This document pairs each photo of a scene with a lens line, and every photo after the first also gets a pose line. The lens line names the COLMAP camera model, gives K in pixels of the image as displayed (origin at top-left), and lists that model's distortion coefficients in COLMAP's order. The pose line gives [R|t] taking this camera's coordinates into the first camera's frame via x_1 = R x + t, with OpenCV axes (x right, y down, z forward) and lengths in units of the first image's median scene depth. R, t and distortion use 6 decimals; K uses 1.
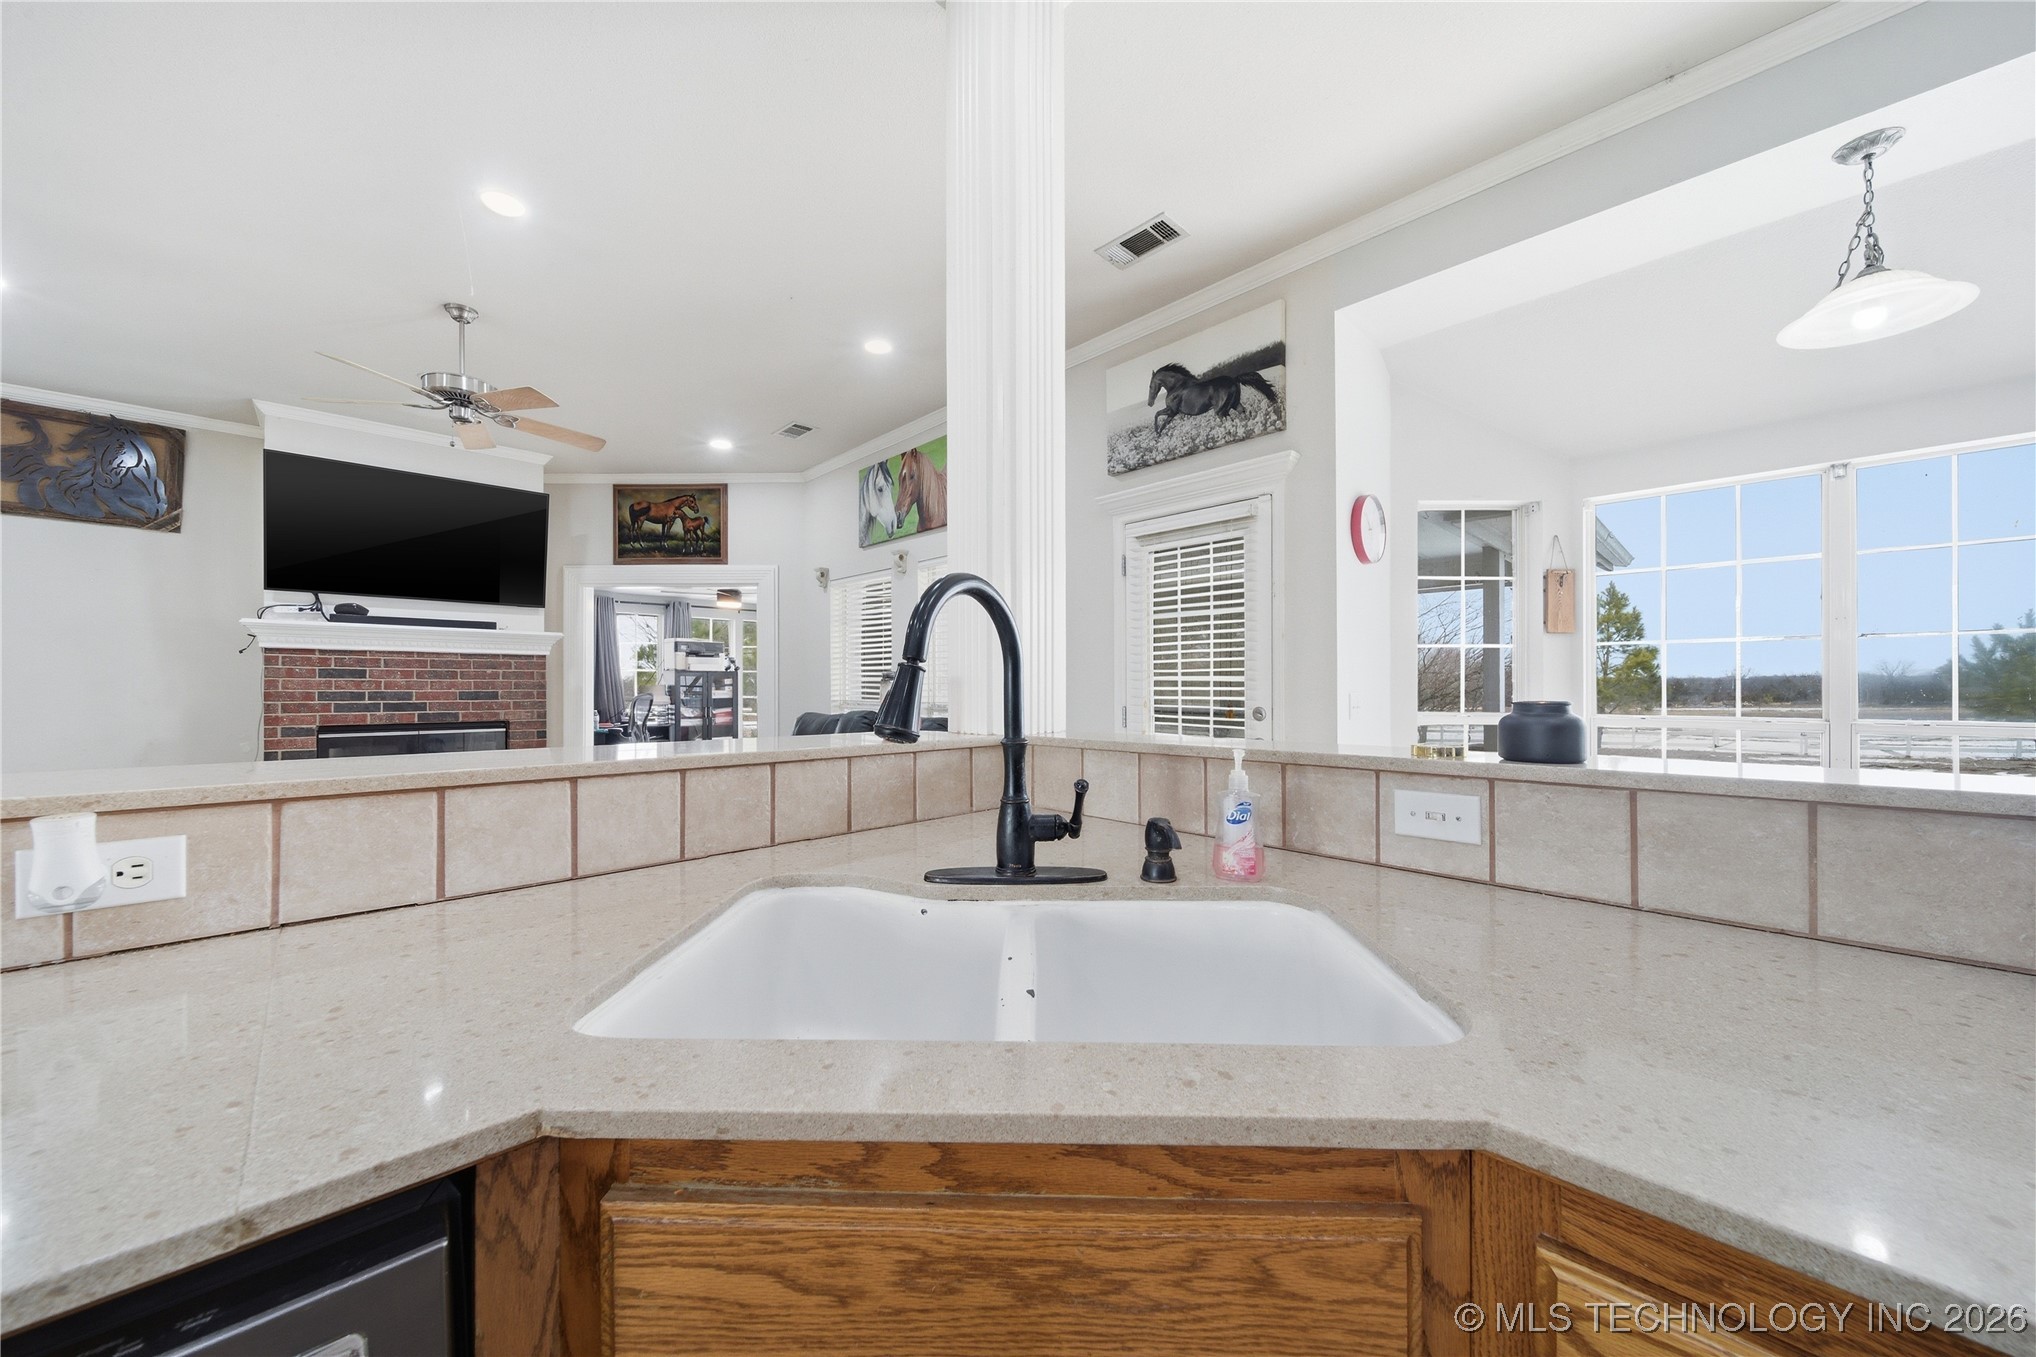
lens RADIAL K [[716.2, 0, 1017.4], [0, 716.2, 685.2], [0, 0, 1]] dist [0.001671, -0.001830]
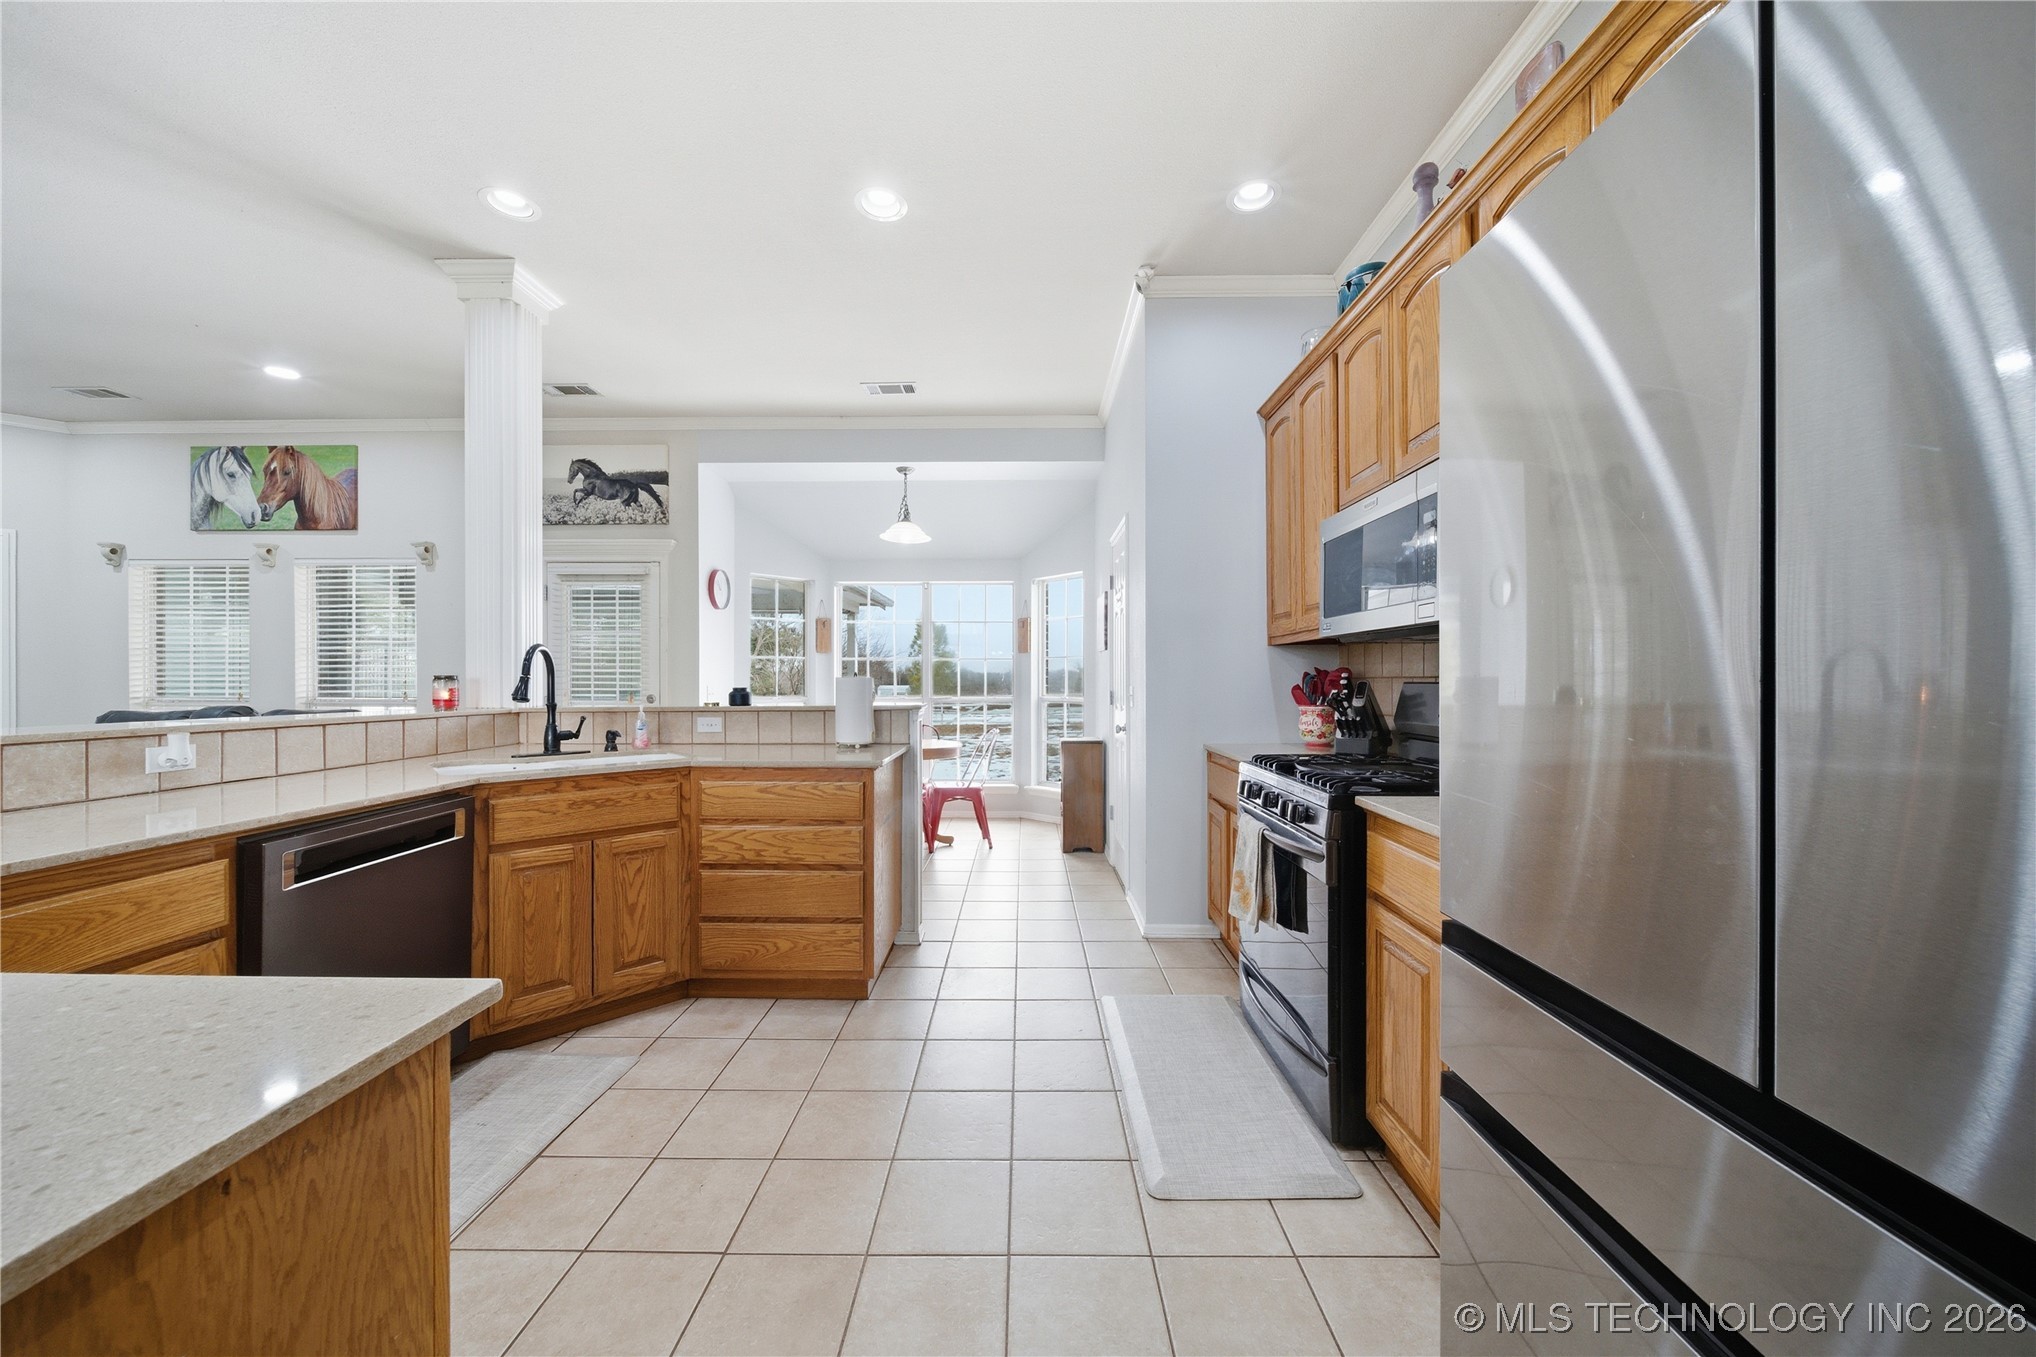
lens RADIAL K [[716.2, 0, 1014.3], [0, 716.2, 678.0], [0, 0, 1]] dist [0.001671, -0.001830]
pose [[0.702958, 0.001955, 0.711228, -0.206607], [-0.001913, 0.999998, -0.000859, -0.005900], [-0.711229, -0.000757, 0.702960, -0.630364]]
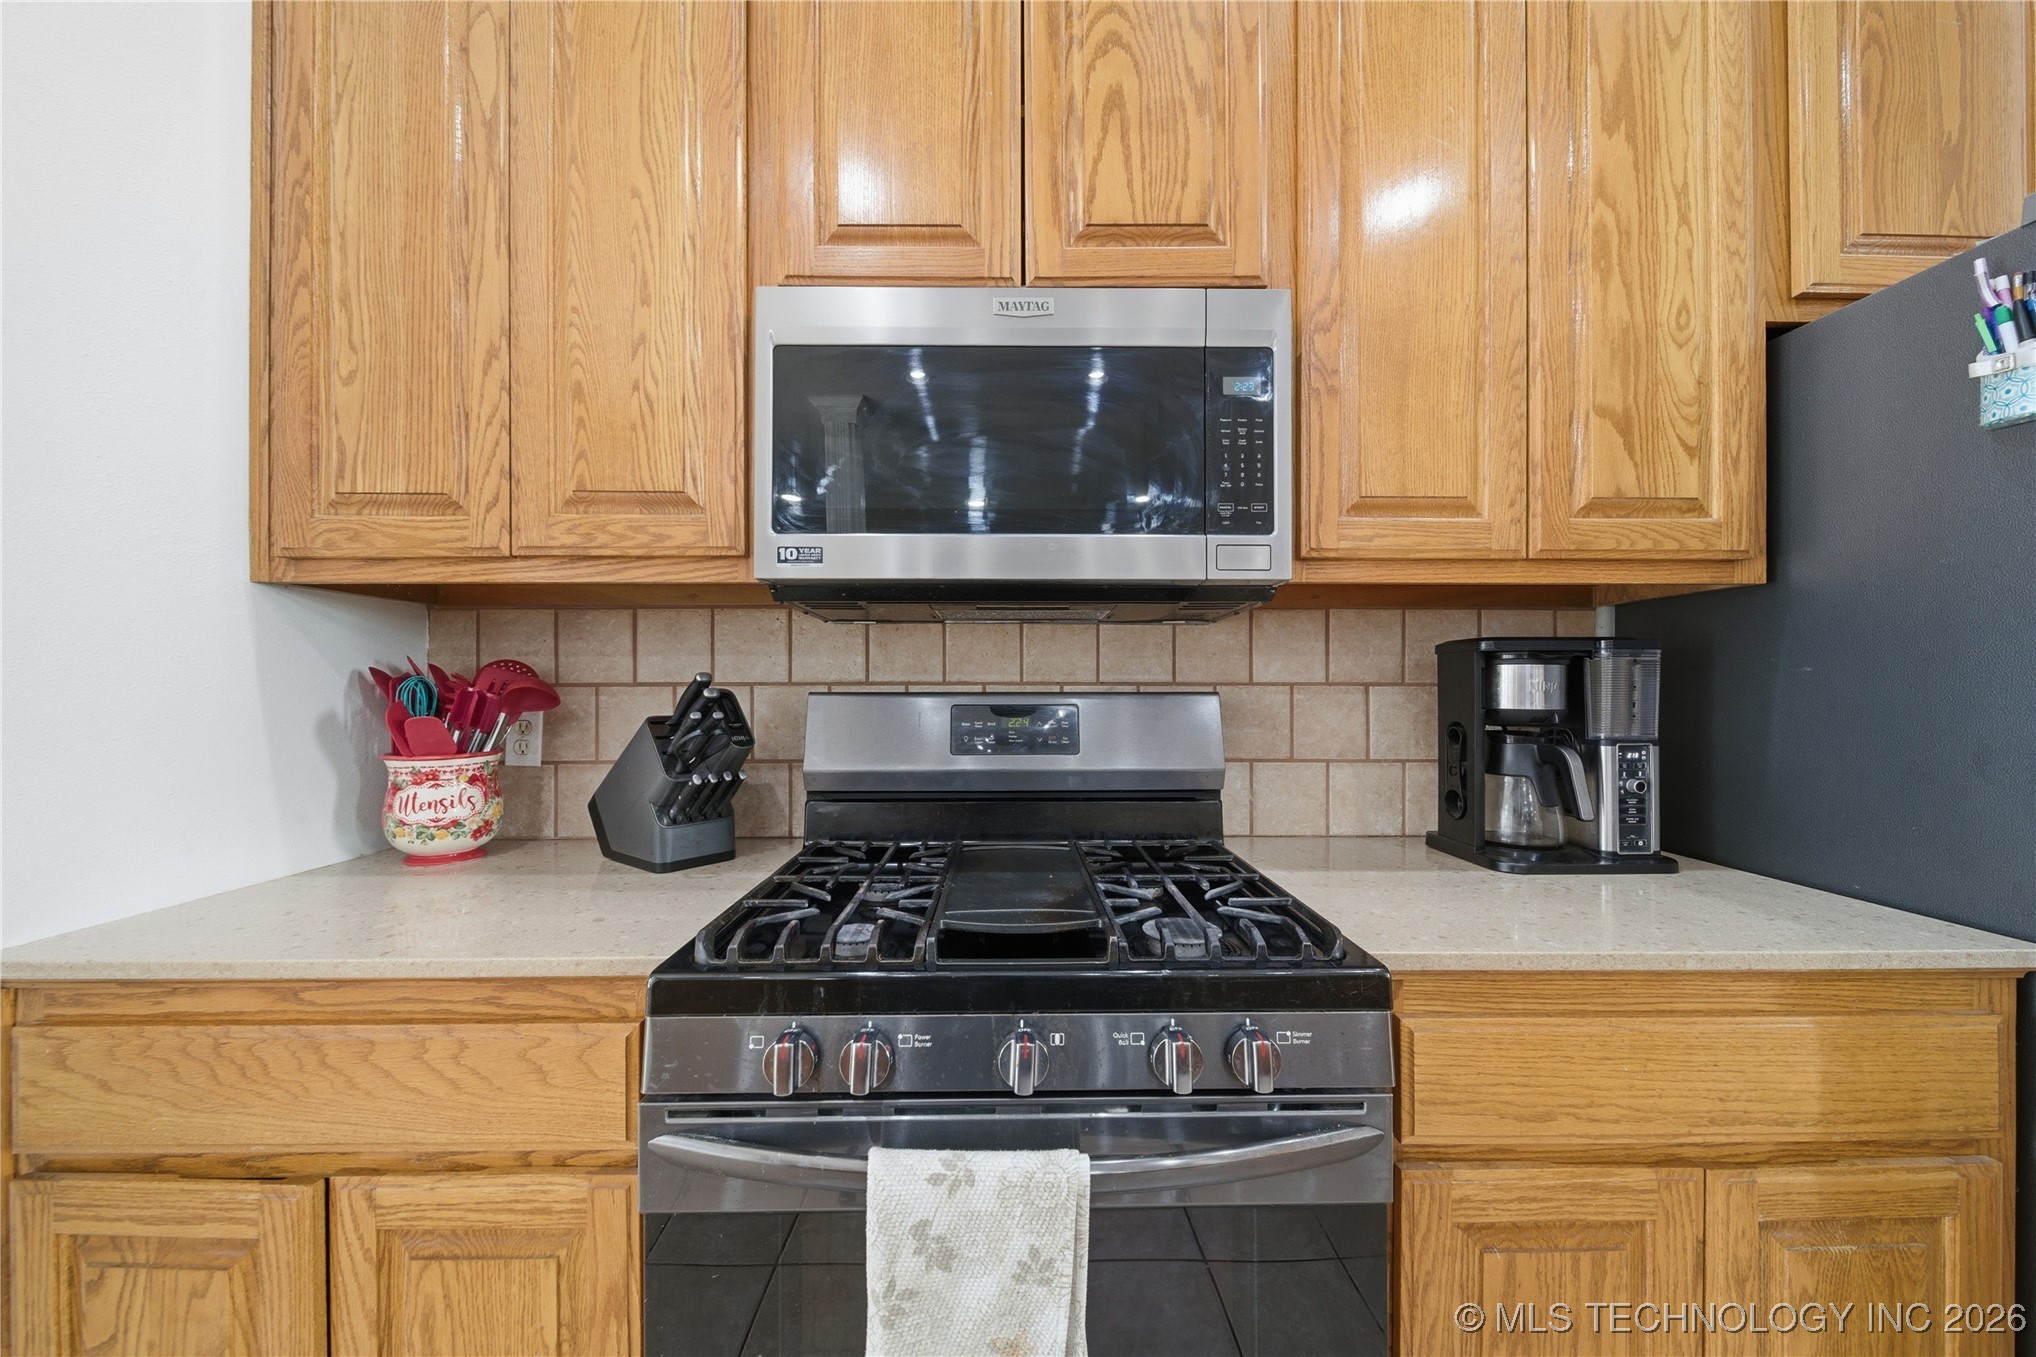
lens RADIAL K [[716.2, 0, 1018.5], [0, 716.2, 679.0], [0, 0, 1]] dist [0.001671, -0.001830]
pose [[-0.732479, 0.001312, 0.680789, 0.260081], [-0.001447, 0.999993, -0.003484, -0.008483], [-0.680788, -0.003537, -0.732472, -0.202341]]
